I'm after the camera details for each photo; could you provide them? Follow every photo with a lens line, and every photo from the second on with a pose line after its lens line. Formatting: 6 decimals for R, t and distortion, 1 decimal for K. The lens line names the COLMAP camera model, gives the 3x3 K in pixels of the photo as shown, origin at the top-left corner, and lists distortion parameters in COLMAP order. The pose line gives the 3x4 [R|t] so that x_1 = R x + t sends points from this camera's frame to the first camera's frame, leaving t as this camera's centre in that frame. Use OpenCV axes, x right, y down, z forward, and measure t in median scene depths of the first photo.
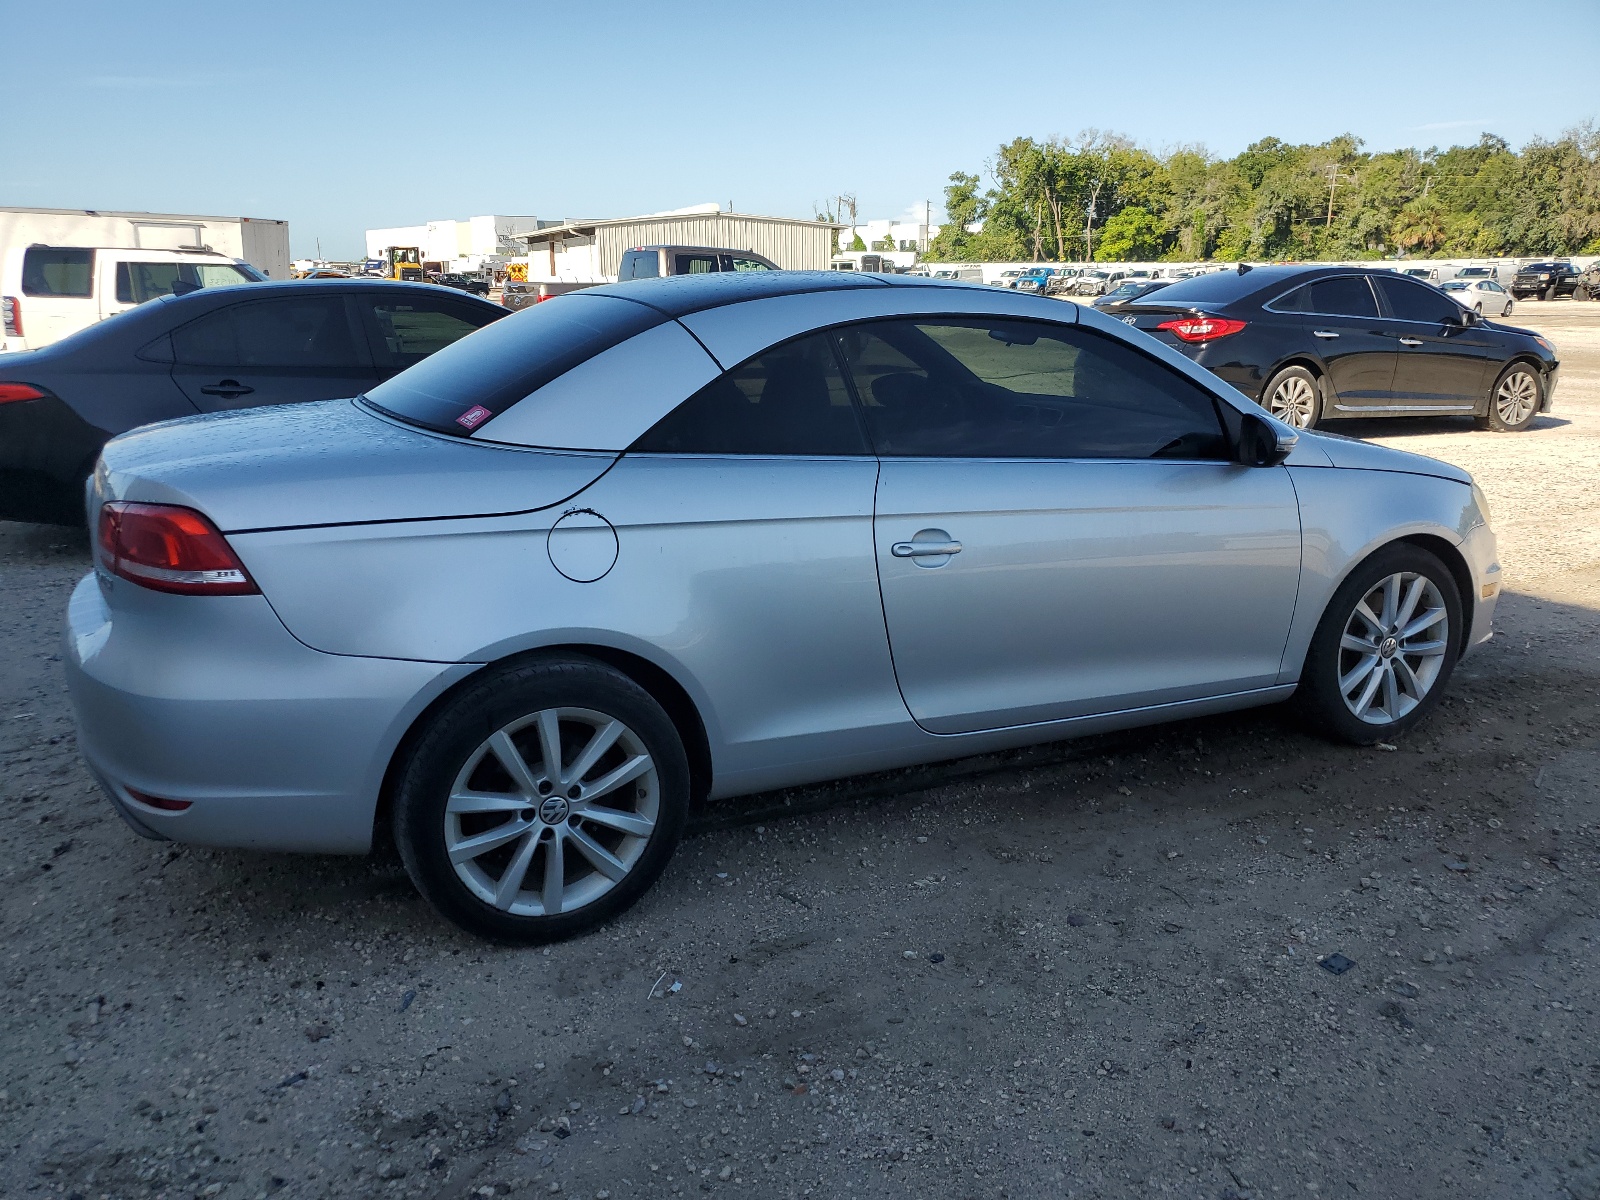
lens RADIAL K [[1206.0, 0, 800.0], [0, 1206.0, 600.0], [0, 0, 1]] dist [0.106041, -0.099863]
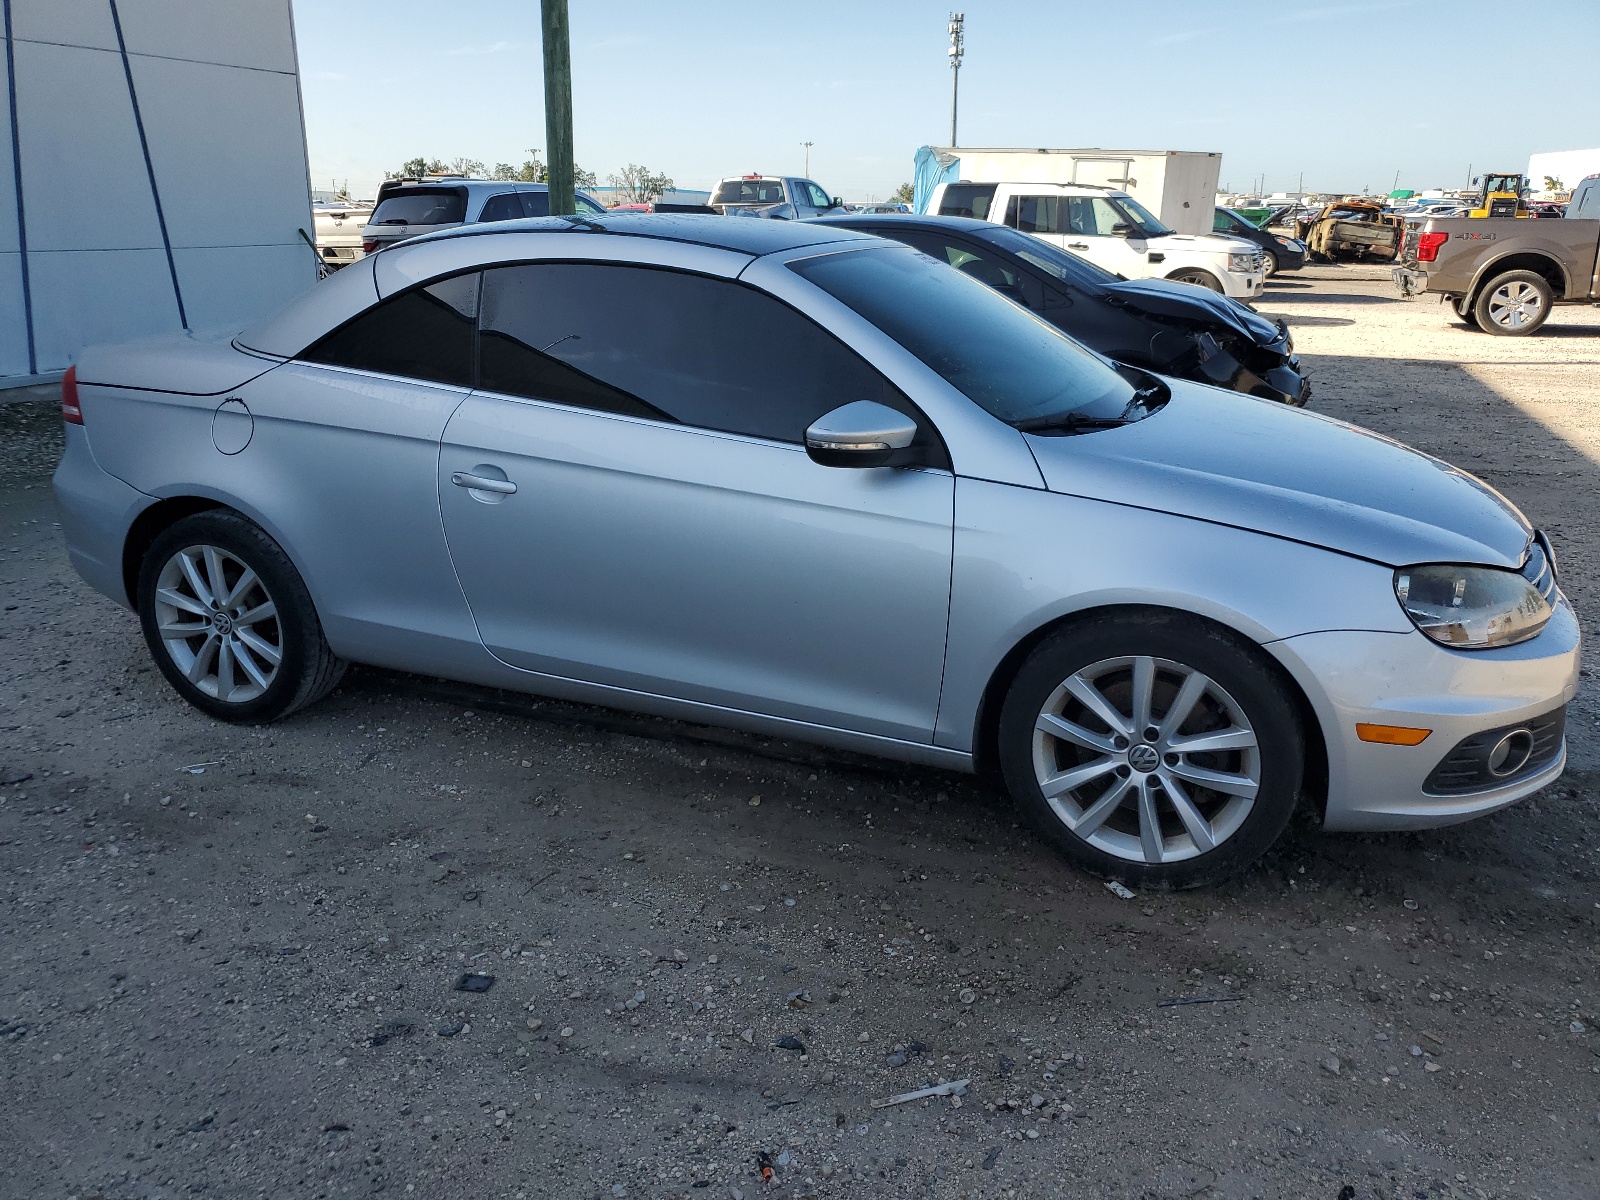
lens RADIAL K [[1205.5, 0, 800.0], [0, 1205.5, 600.0], [0, 0, 1]] dist [0.001293, 0.000113]
pose [[0.697695, 0.235035, -0.676742, 0.923764], [-0.195292, 0.971271, 0.135988, -0.126742], [0.689262, 0.037284, 0.723552, 0.397226]]
